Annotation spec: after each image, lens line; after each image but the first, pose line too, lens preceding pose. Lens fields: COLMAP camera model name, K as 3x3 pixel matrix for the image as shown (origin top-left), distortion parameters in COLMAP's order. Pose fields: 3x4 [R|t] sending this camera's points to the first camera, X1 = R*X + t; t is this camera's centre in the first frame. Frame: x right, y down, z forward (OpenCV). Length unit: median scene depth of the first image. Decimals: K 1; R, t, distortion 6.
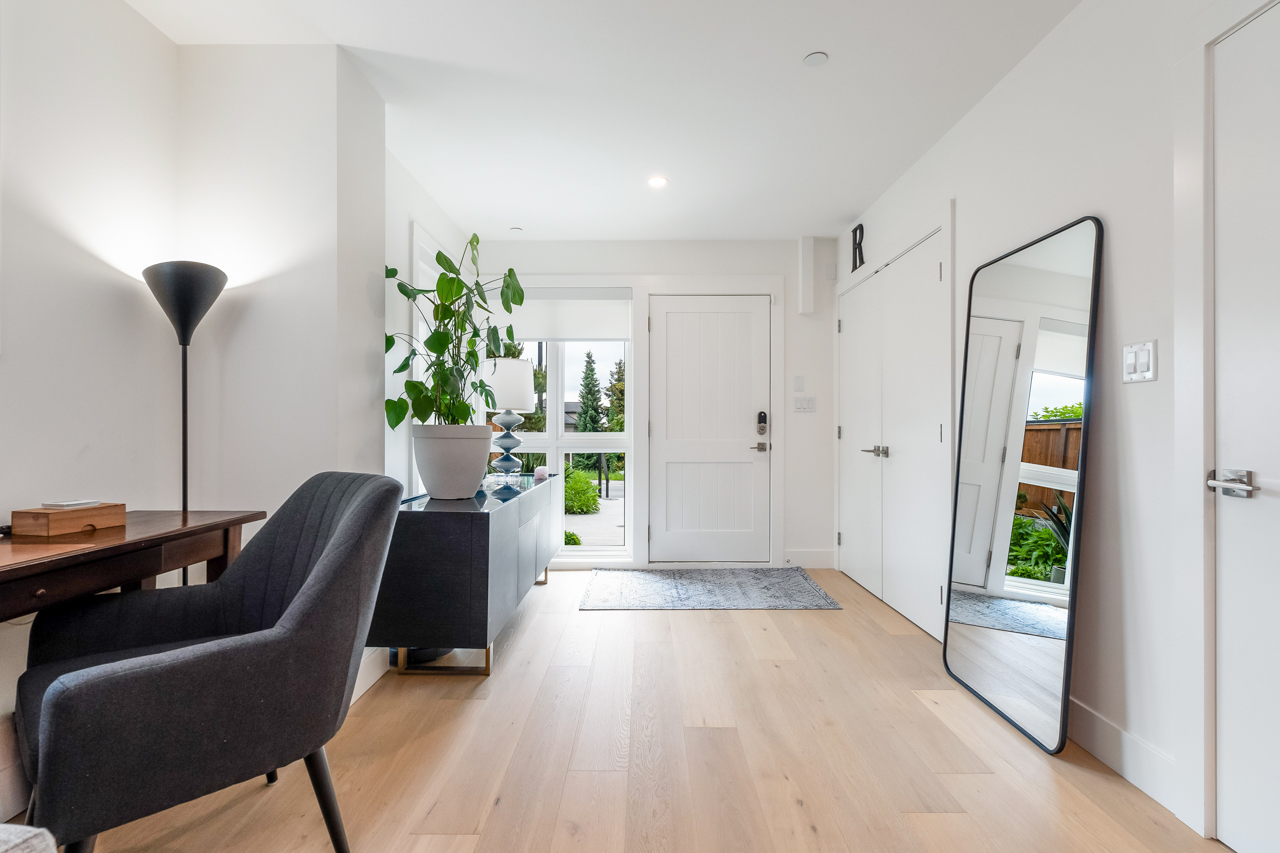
lens RADIAL K [[609.2, 0, 646.5], [0, 609.2, 429.3], [0, 0, 1]] dist [0.003497, -0.000547]
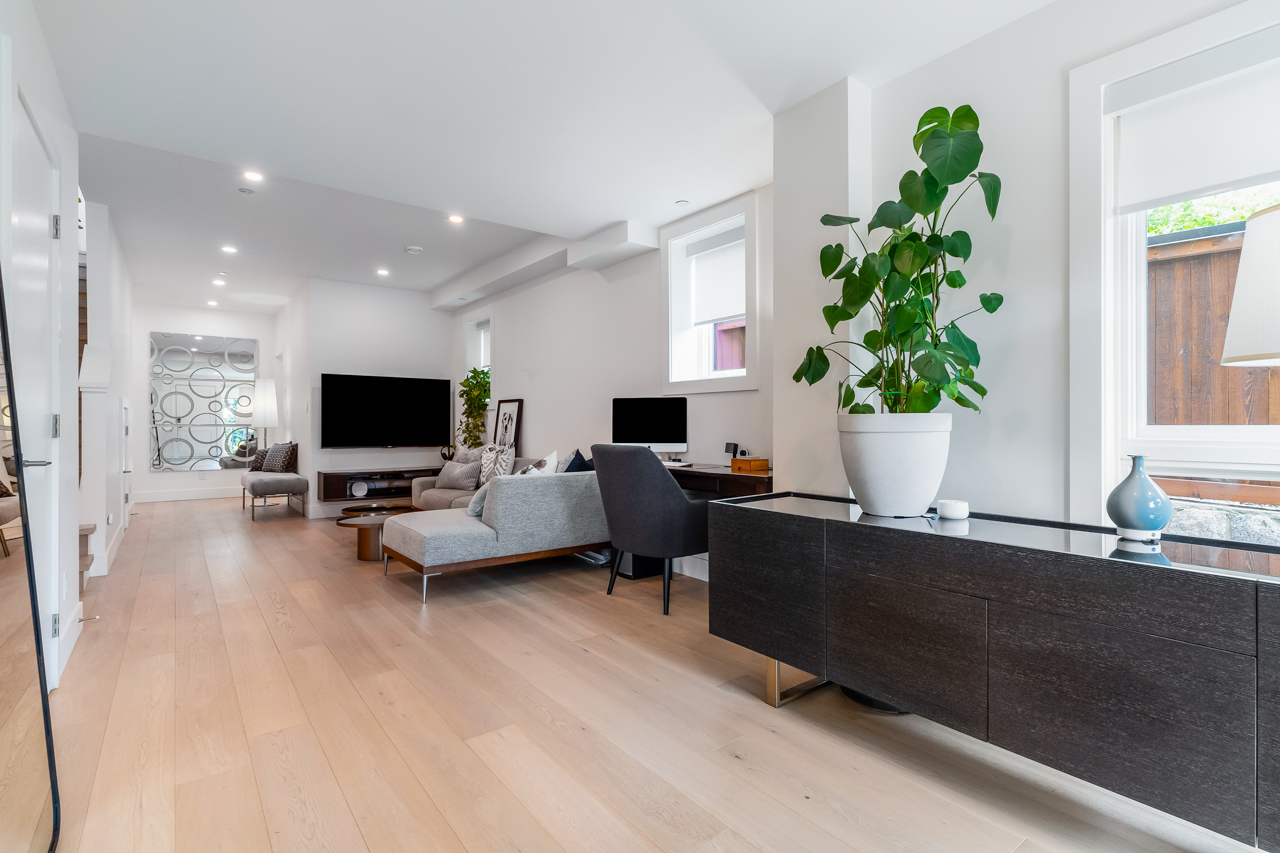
lens RADIAL K [[609.2, 0, 641.1], [0, 609.2, 424.7], [0, 0, 1]] dist [0.003497, -0.000547]
pose [[-0.795845, -0.000391, -0.605500, 0.266831], [0.000277, 0.999999, -0.001010, 0.005487], [0.605500, -0.000971, -0.795845, 1.025064]]
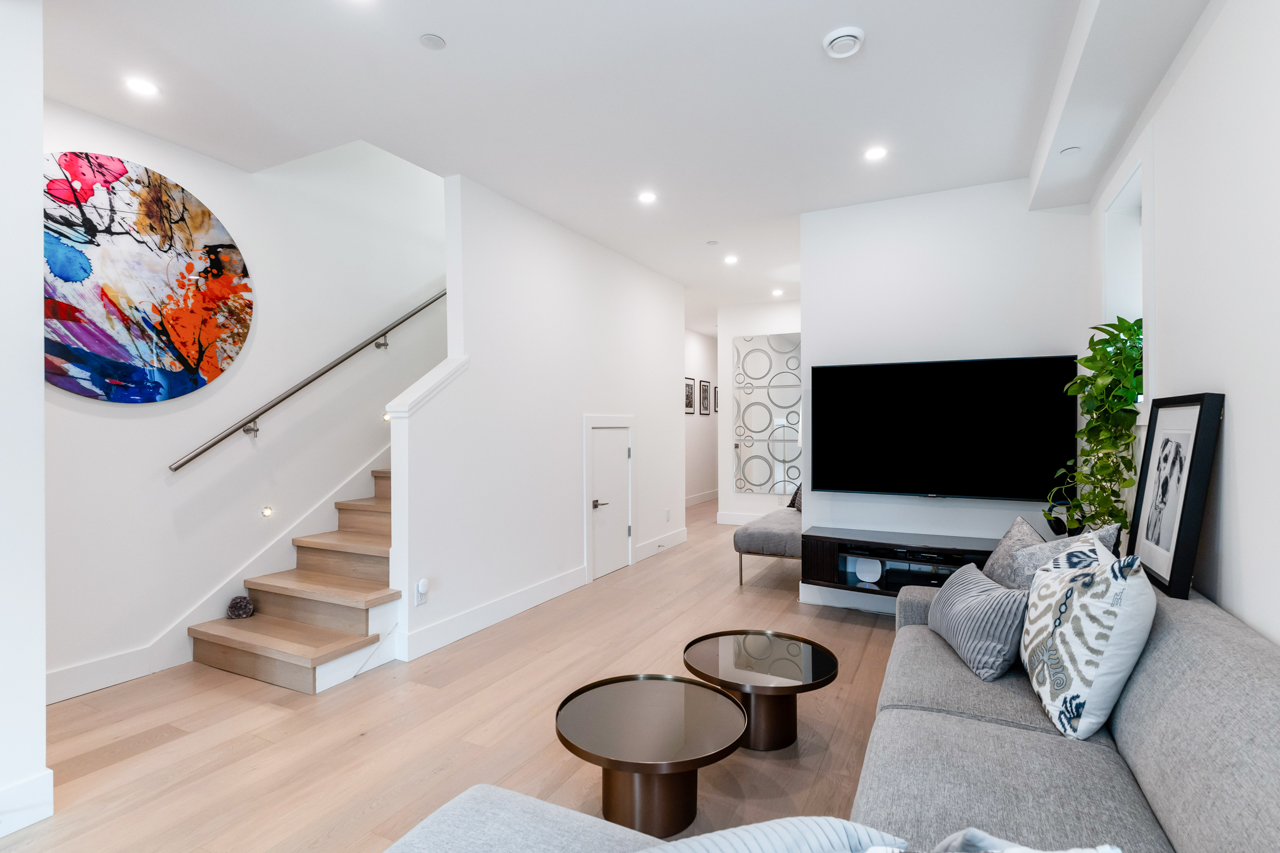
lens RADIAL K [[609.2, 0, 632.2], [0, 609.2, 430.5], [0, 0, 1]] dist [0.003497, -0.000547]
pose [[-0.882623, -0.000289, 0.470082, -0.260371], [0.003205, 0.999973, 0.006632, -0.038733], [-0.470071, 0.007360, -0.882598, 0.196999]]
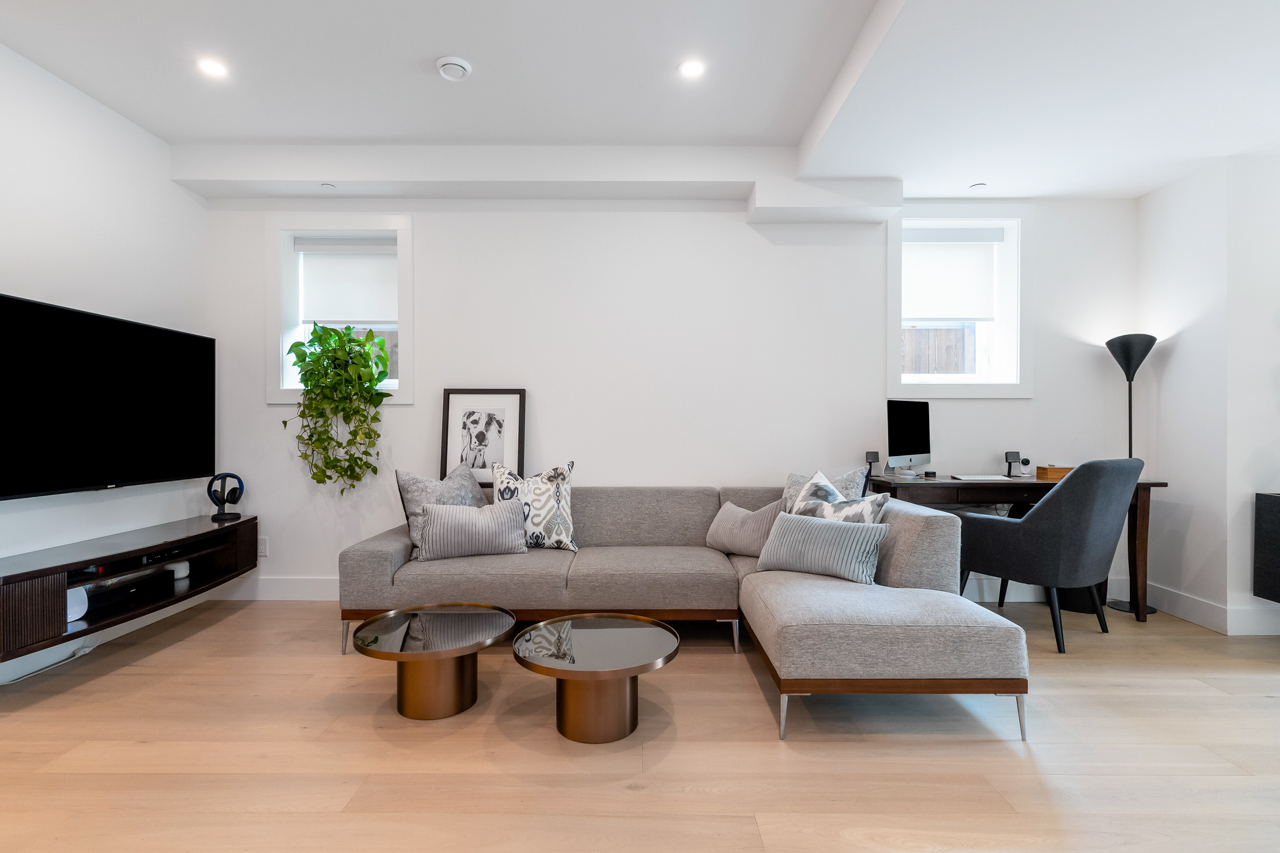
lens RADIAL K [[609.2, 0, 633.4], [0, 609.2, 431.1], [0, 0, 1]] dist [0.003497, -0.000547]
pose [[-0.003075, 0.010913, -0.999936, 0.505896], [-0.000917, 0.999940, 0.010916, -0.007769], [0.999995, 0.000950, -0.003065, -0.206109]]
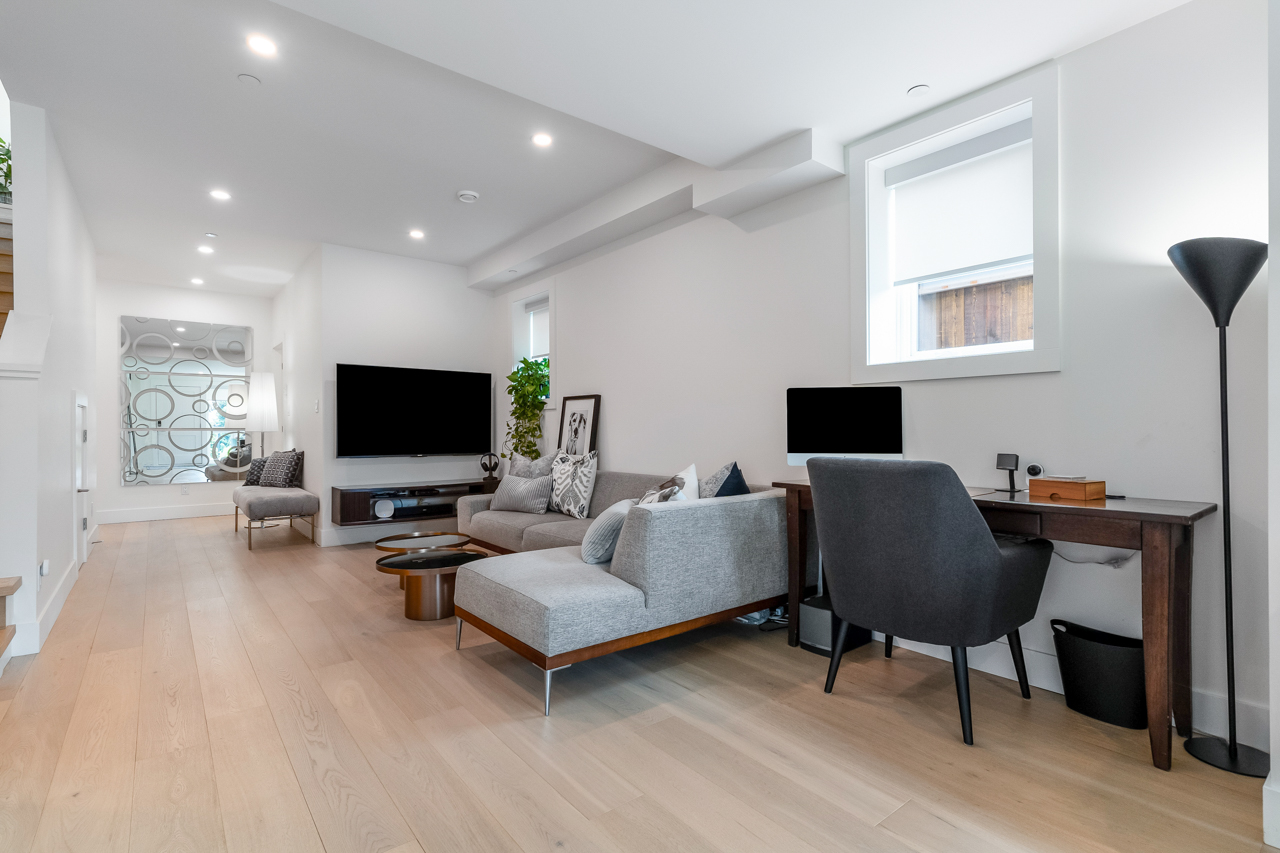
lens RADIAL K [[609.2, 0, 641.2], [0, 609.2, 428.7], [0, 0, 1]] dist [0.003497, -0.000547]
pose [[-0.785070, -0.000286, -0.619406, 0.253592], [0.000981, 0.999998, -0.001705, 0.007756], [0.619406, -0.001946, -0.785069, 0.613704]]
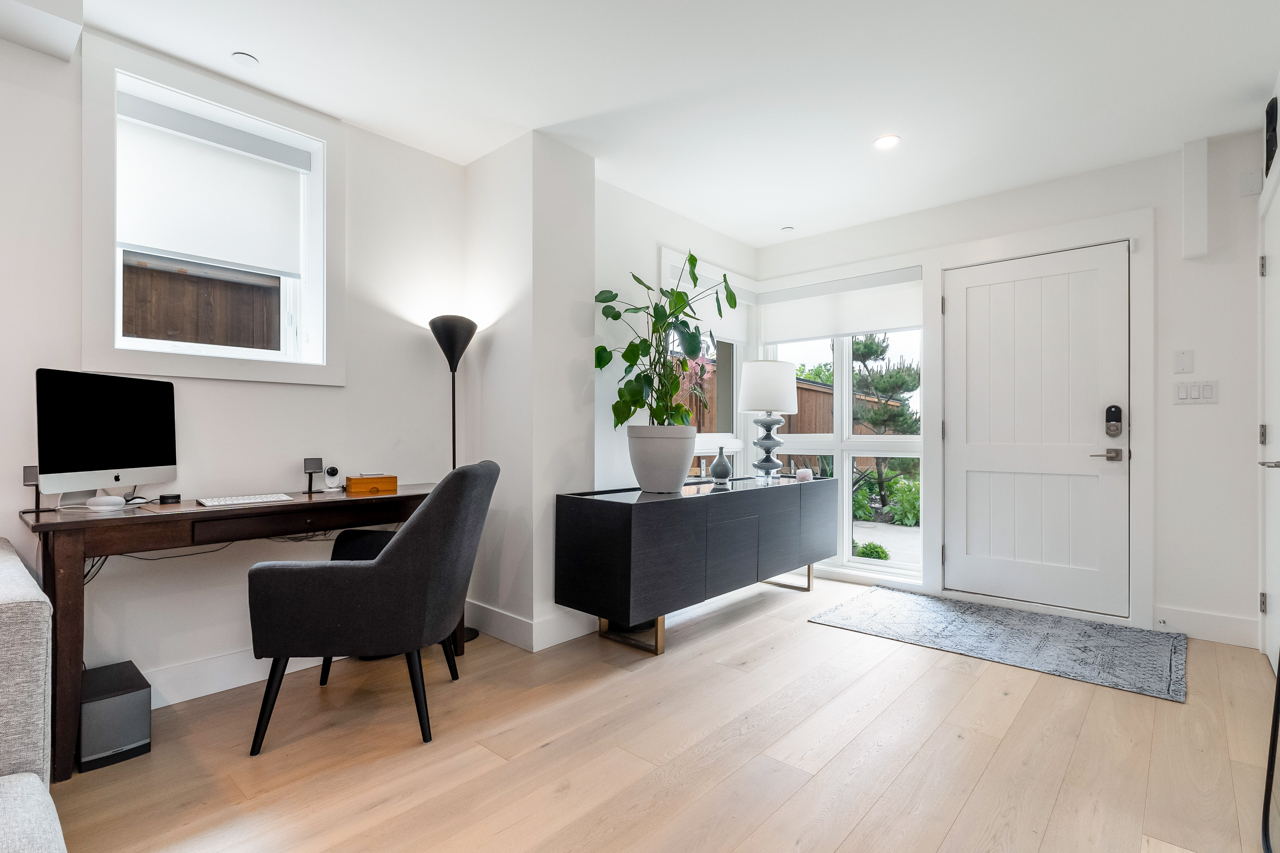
lens RADIAL K [[609.2, 0, 638.0], [0, 609.2, 432.2], [0, 0, 1]] dist [0.003497, -0.000547]
pose [[0.743663, -0.000432, -0.668554, 0.289229], [-0.001348, 0.999997, -0.002146, 0.005352], [0.668553, 0.002497, 0.743660, 0.106867]]
